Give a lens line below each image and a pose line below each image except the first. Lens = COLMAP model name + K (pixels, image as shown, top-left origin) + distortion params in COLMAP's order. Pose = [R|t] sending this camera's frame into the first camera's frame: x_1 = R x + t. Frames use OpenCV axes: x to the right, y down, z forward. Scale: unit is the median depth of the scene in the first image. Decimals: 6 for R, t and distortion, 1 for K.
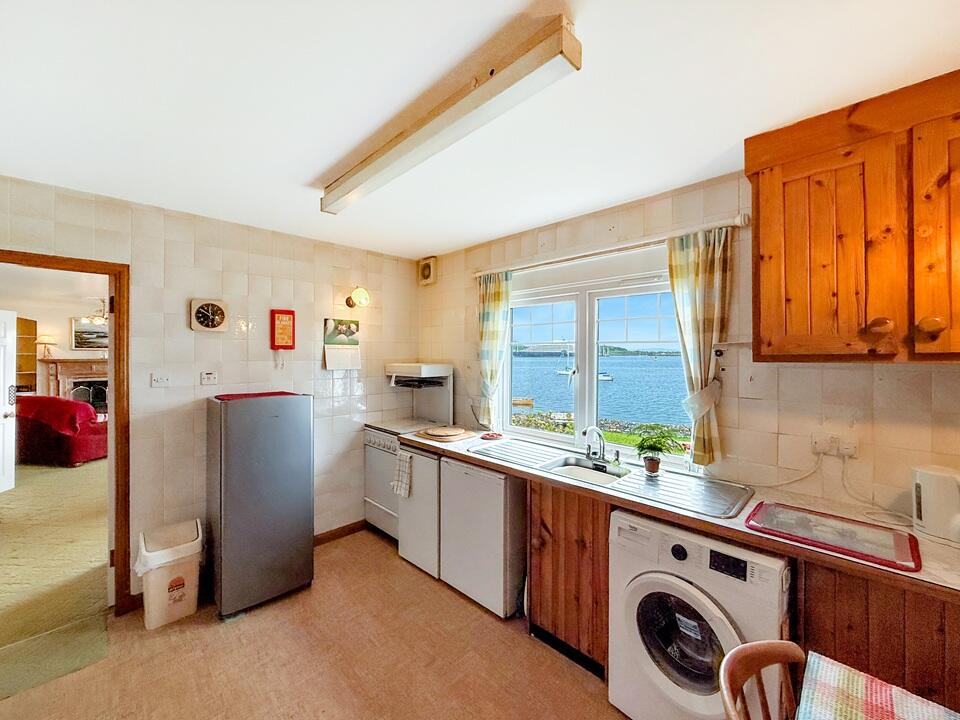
lens RADIAL K [[385.0, 0, 482.5], [0, 385.0, 353.4], [0, 0, 1]] dist [0.003965, -0.000272]
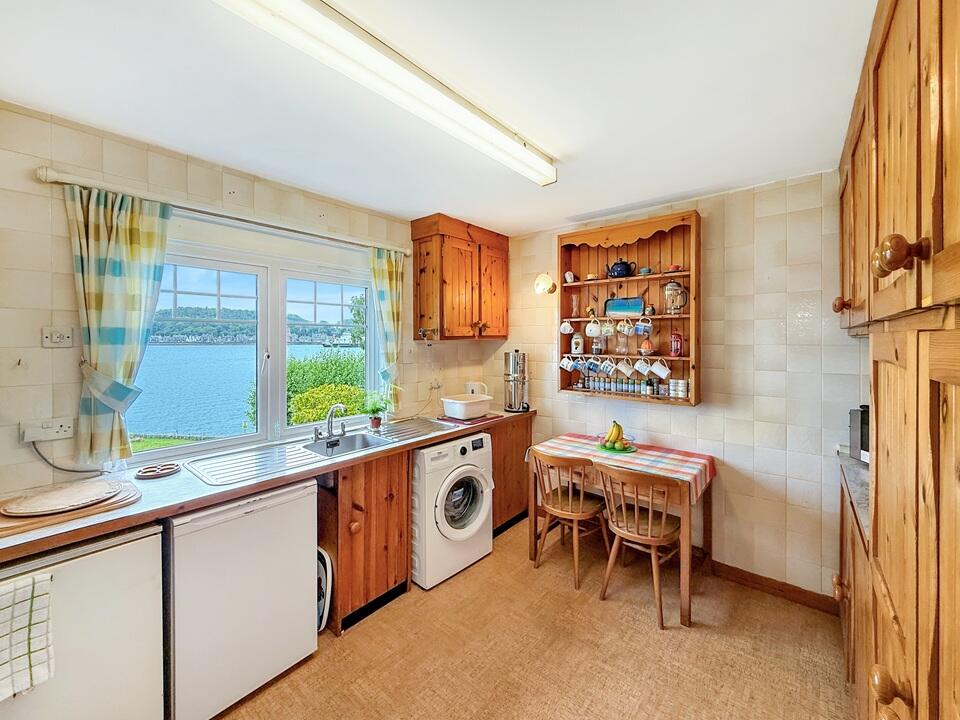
lens RADIAL K [[385.0, 0, 483.2], [0, 385.0, 344.3], [0, 0, 1]] dist [0.003965, -0.000272]
pose [[-0.079513, -0.011531, 0.996767, -0.885174], [0.003687, 0.999923, 0.011861, 0.016133], [-0.996827, 0.004618, -0.079465, 0.775681]]
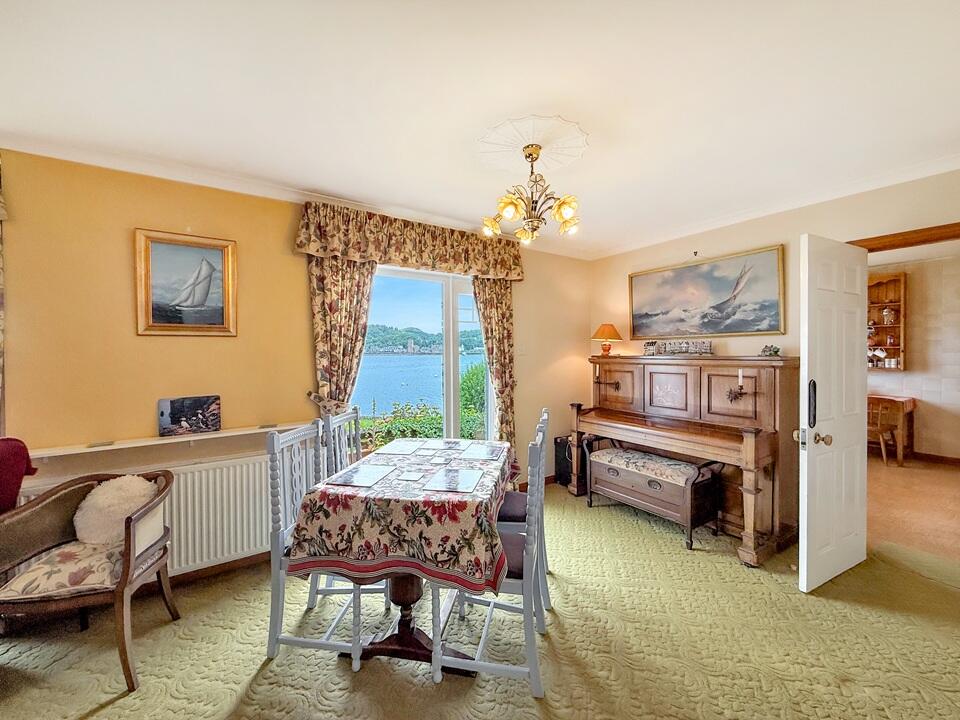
lens RADIAL K [[385.0, 0, 482.7], [0, 385.0, 356.2], [0, 0, 1]] dist [0.003965, -0.000272]
pose [[0.196915, -0.013599, 0.980326, -1.064475], [0.004003, 0.999907, 0.013067, 0.024184], [-0.980412, 0.001351, 0.196951, 0.914636]]
